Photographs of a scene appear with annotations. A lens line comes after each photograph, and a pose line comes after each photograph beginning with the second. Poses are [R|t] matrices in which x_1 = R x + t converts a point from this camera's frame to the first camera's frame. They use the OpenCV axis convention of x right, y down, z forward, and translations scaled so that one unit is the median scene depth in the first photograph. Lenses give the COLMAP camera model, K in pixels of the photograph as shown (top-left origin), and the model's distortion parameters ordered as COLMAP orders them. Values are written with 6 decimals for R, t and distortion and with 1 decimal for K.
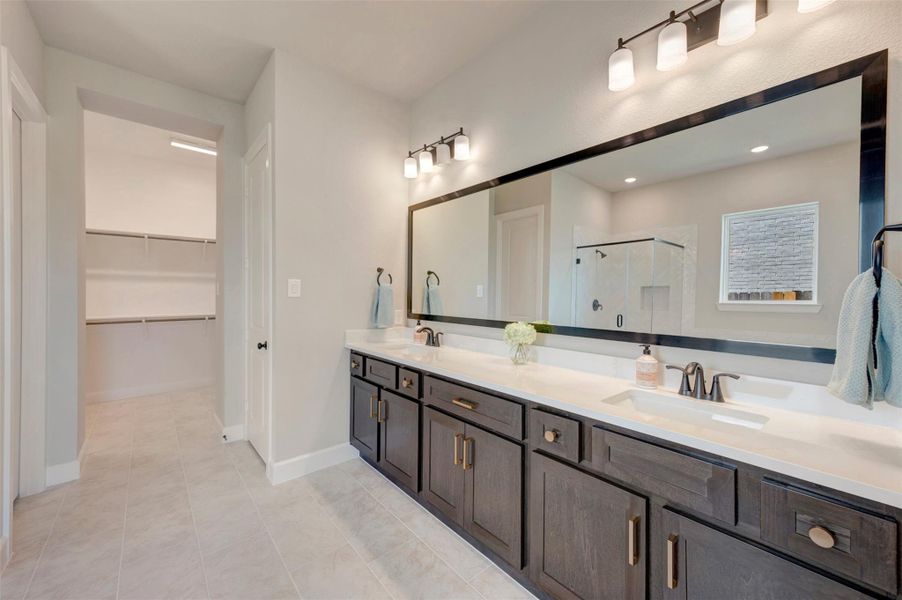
lens RADIAL K [[352.7, 0, 458.4], [0, 352.7, 293.3], [0, 0, 1]] dist [0.009320, 0.000195]
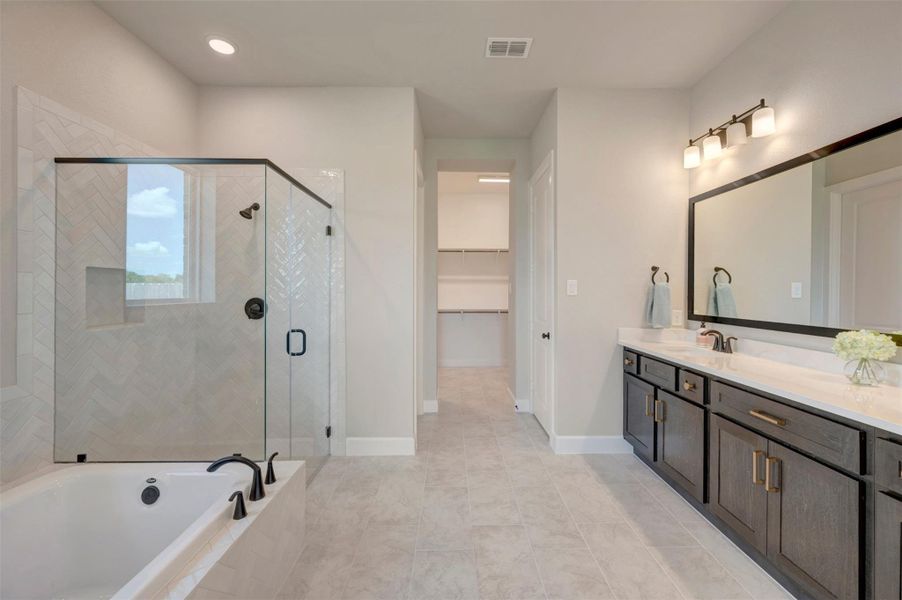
lens RADIAL K [[359.5, 0, 454.1], [0, 359.5, 289.1], [0, 0, 1]] dist [-0.000937, 0.000134]
pose [[0.756385, -0.003930, -0.654115, 0.009225], [-0.002001, 0.999963, -0.008322, -0.000175], [0.654123, 0.007603, 0.756350, -0.131074]]
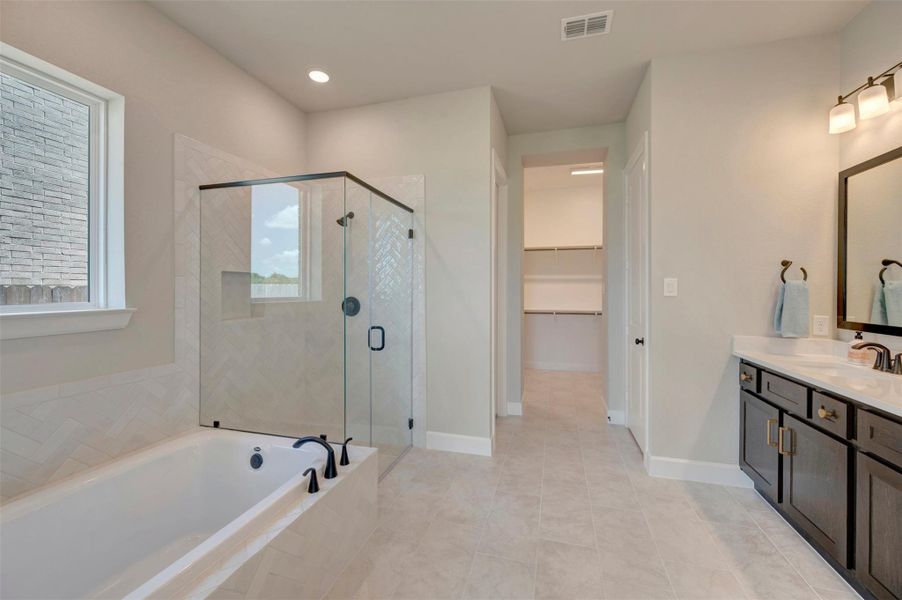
lens RADIAL K [[359.5, 0, 454.1], [0, 359.5, 289.1], [0, 0, 1]] dist [-0.000937, 0.000134]
pose [[0.542446, -0.004456, -0.840079, 0.054668], [-0.003636, 0.999964, -0.007652, 0.000206], [0.840083, 0.007205, 0.542410, -0.060953]]
